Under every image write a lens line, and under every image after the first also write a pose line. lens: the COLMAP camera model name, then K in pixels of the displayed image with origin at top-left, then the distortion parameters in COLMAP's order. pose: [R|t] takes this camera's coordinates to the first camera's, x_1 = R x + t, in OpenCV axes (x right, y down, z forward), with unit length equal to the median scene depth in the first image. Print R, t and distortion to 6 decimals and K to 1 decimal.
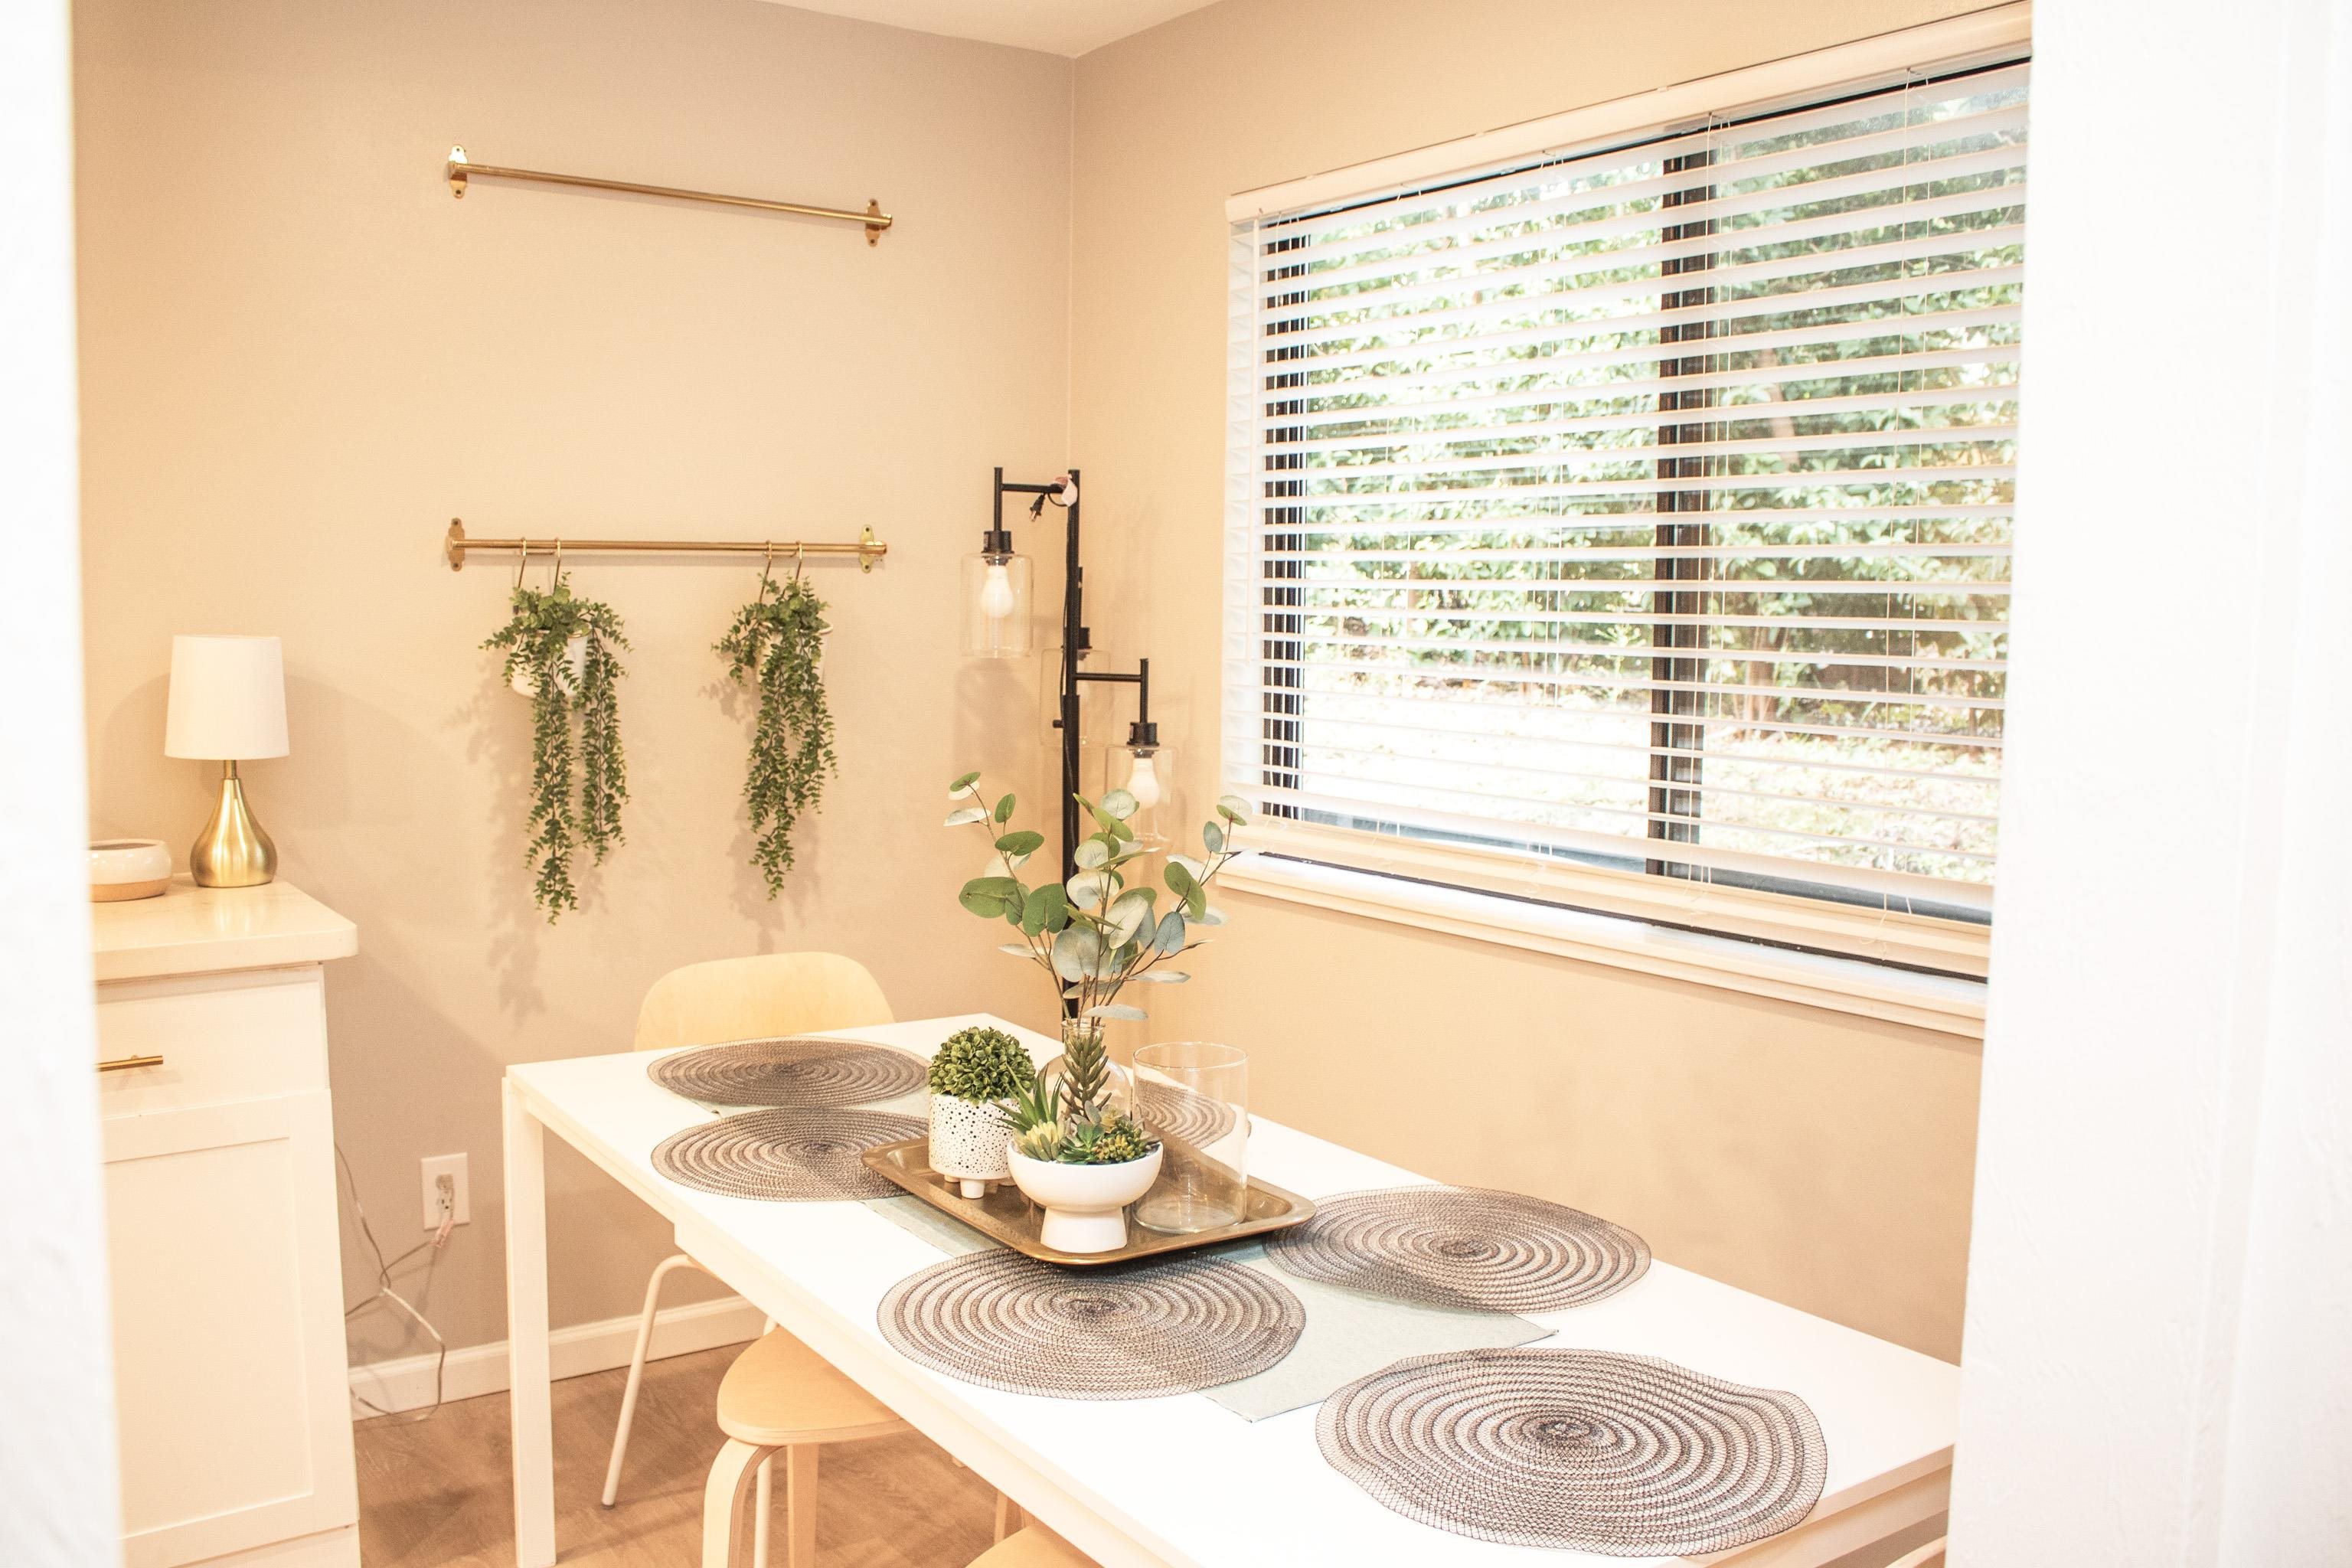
lens RADIAL K [[2049.6, 0, 1176.0], [0, 2049.6, 784.0], [0, 0, 1]] dist [-0.189095, 0.189558]
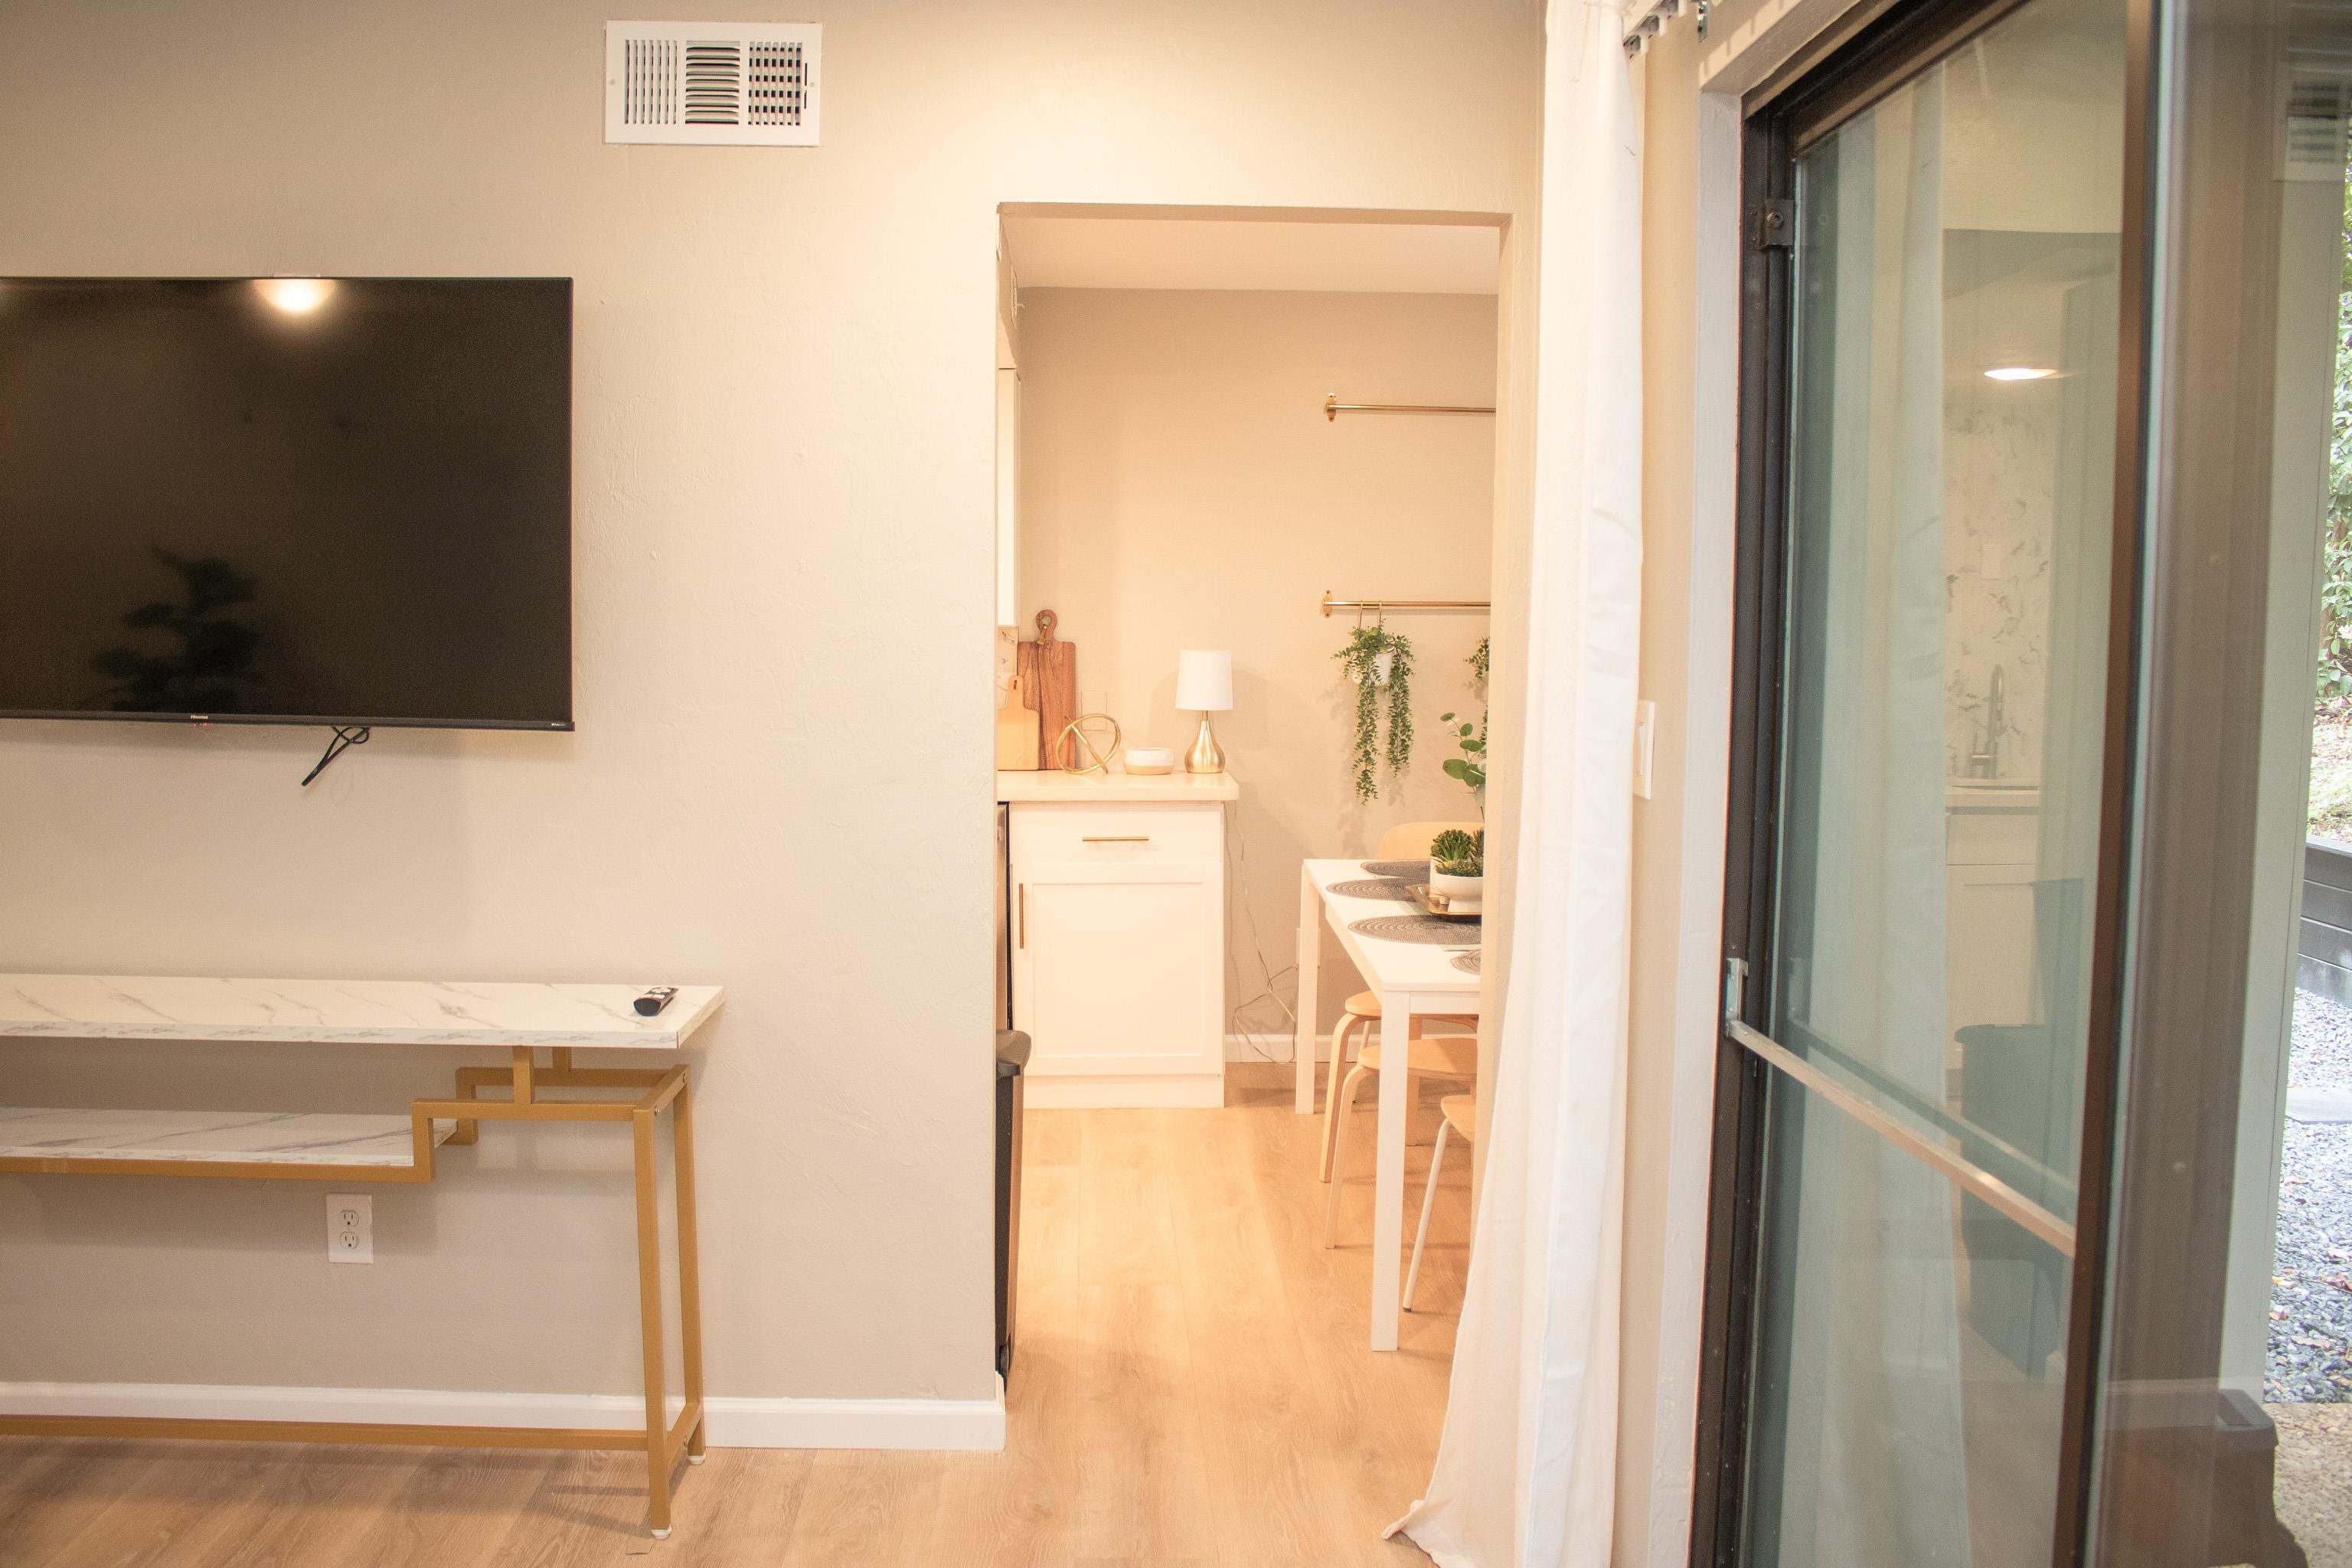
lens RADIAL K [[1921.6, 0, 1150.1], [0, 1921.6, 778.6], [0, 0, 1]] dist [-0.163432, 0.127602]
pose [[0.837072, 0.043412, -0.545368, 0.502418], [-0.050331, 0.998730, 0.002249, 0.050894], [0.544773, 0.025566, 0.838194, -0.615344]]
